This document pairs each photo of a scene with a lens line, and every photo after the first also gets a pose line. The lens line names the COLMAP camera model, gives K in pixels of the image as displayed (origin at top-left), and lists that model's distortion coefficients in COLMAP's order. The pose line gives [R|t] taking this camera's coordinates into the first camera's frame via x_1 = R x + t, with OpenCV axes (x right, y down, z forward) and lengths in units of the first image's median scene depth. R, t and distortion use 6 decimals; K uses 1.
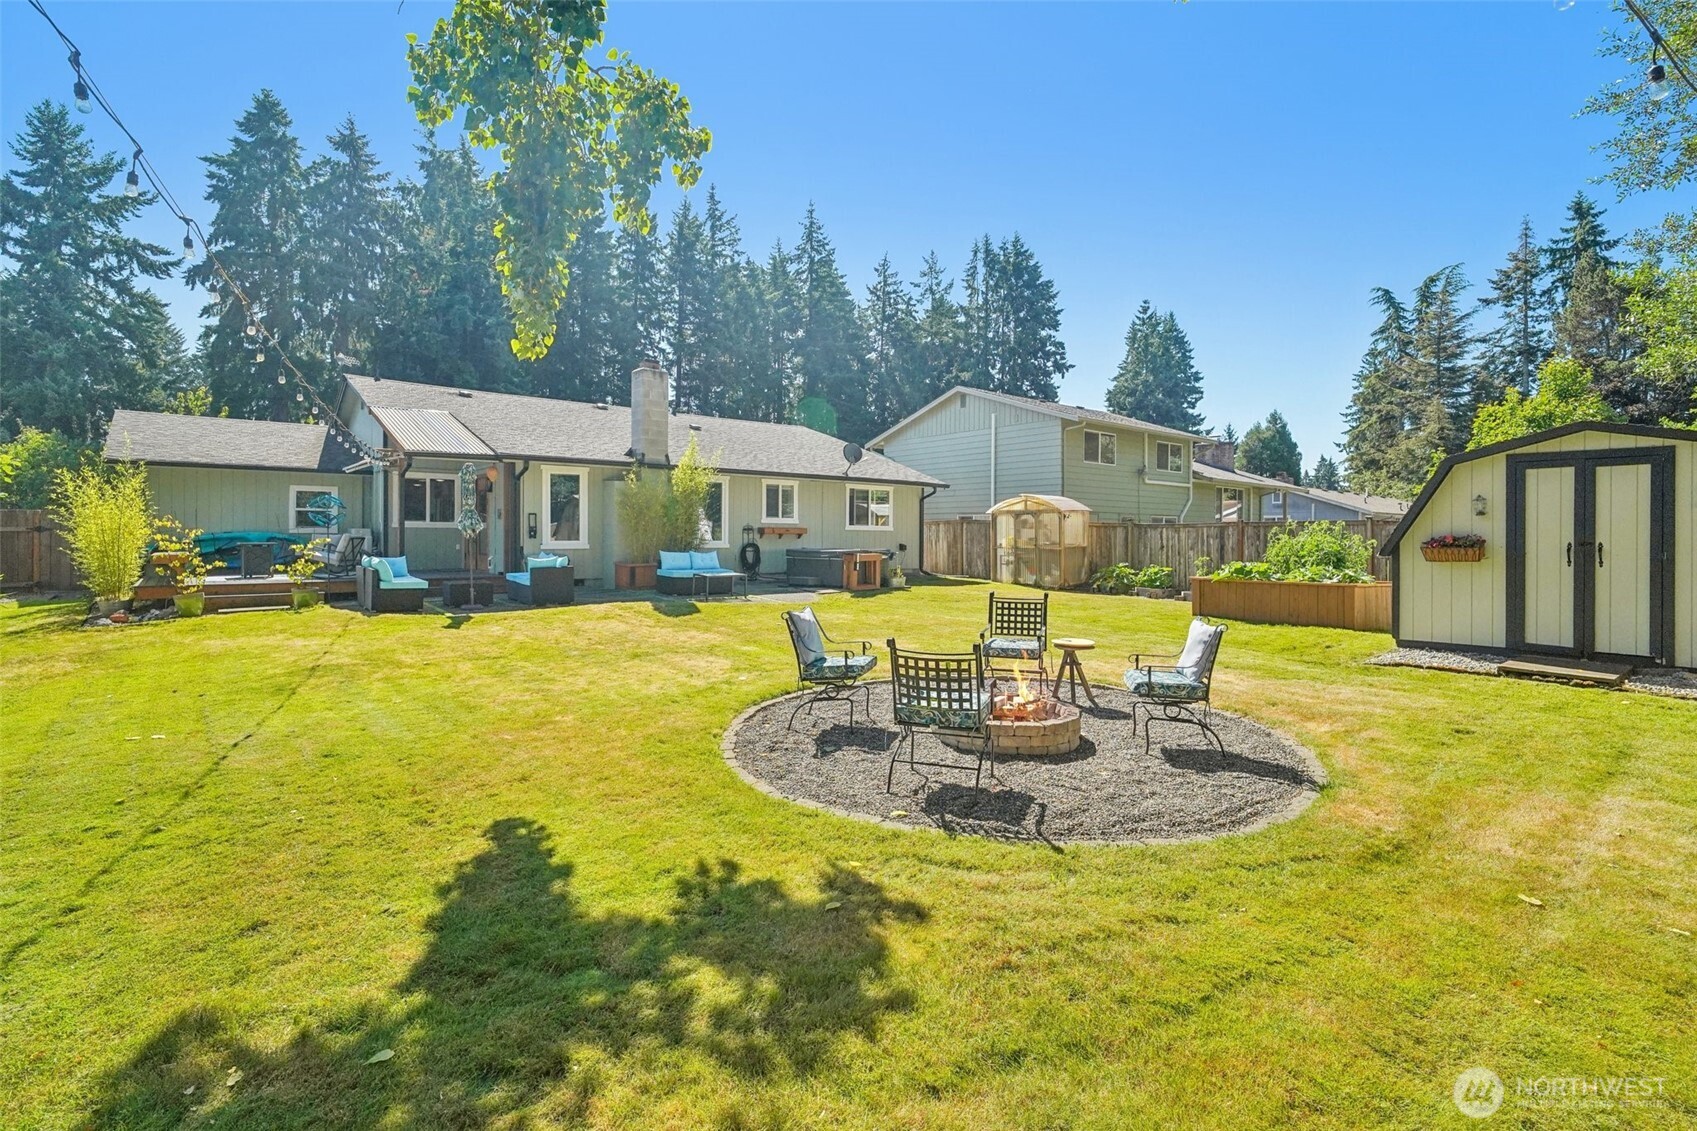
lens RADIAL K [[780.4, 0, 845.8], [0, 780.4, 541.4], [0, 0, 1]] dist [0.000536, -0.004500]
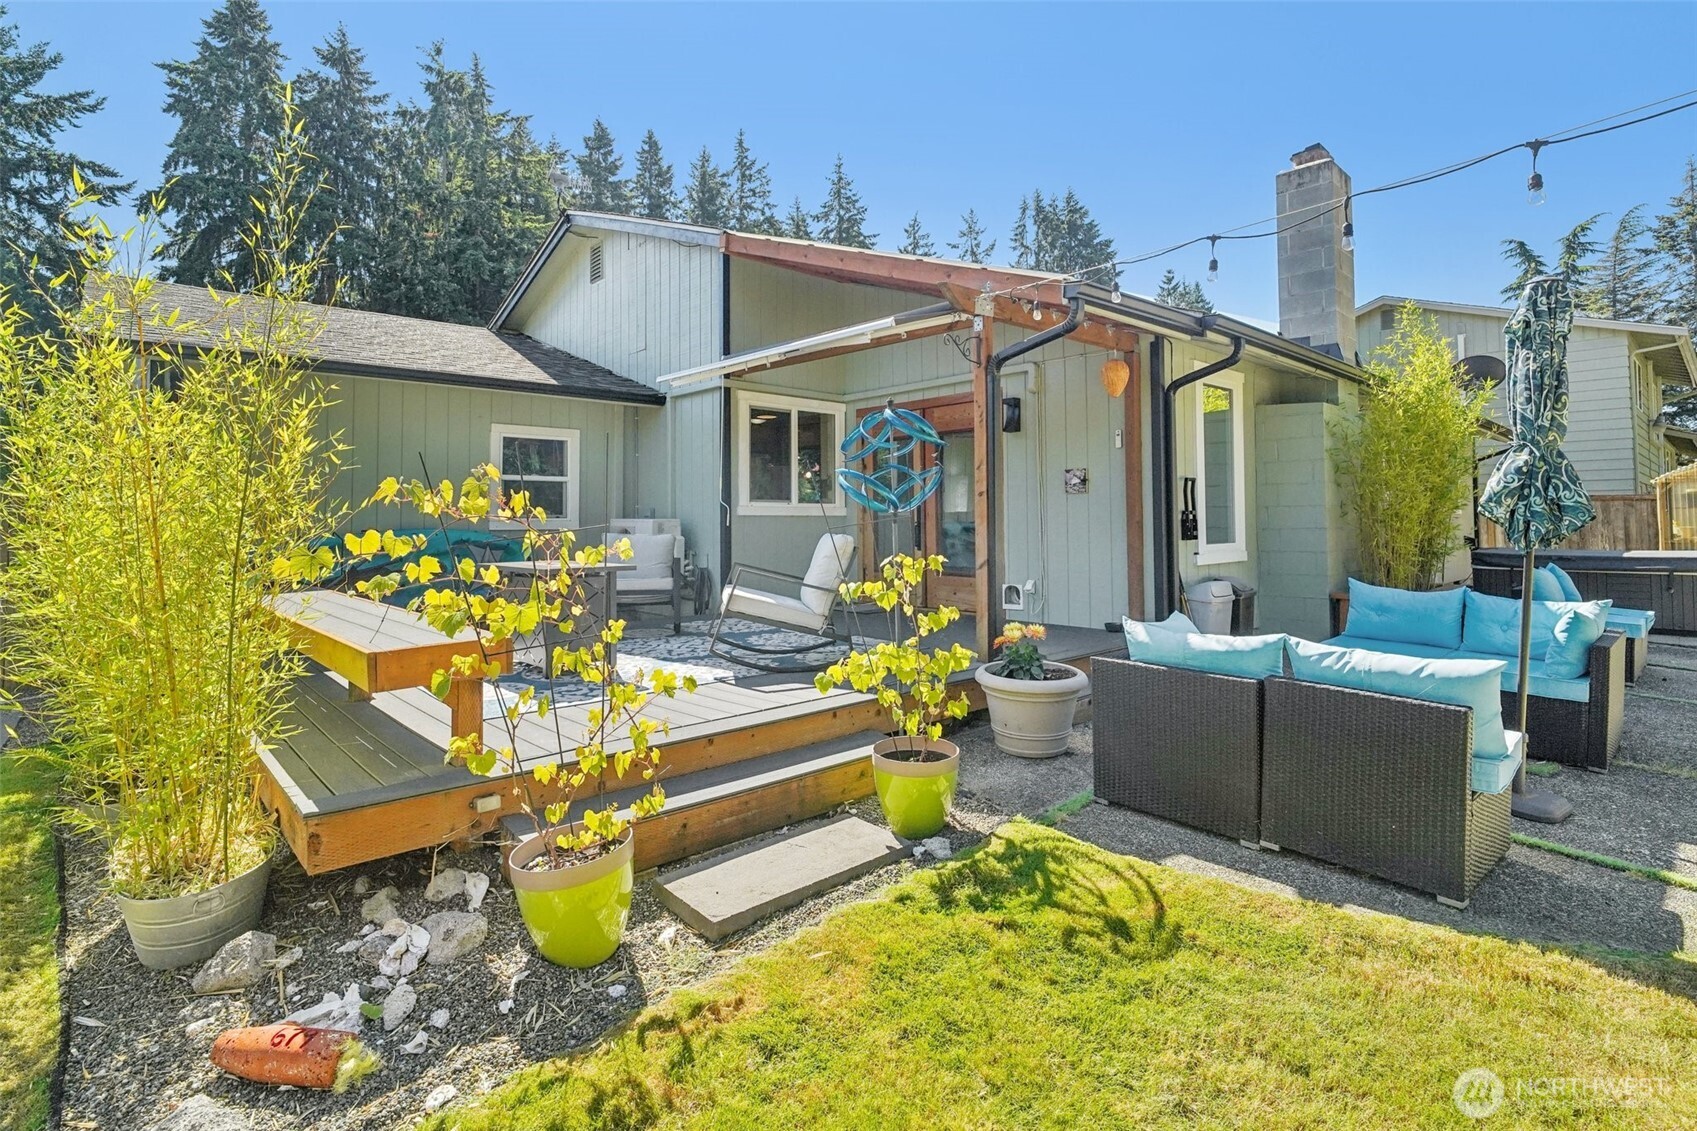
lens RADIAL K [[806.5, 0, 852.0], [0, 806.5, 496.2], [0, 0, 1]] dist [-0.001317, 0.000692]
pose [[0.999120, -0.007600, 0.041249, -0.133493], [0.009133, 0.999269, -0.037111, -0.003442], [-0.040937, 0.037456, 0.998459, 0.136901]]
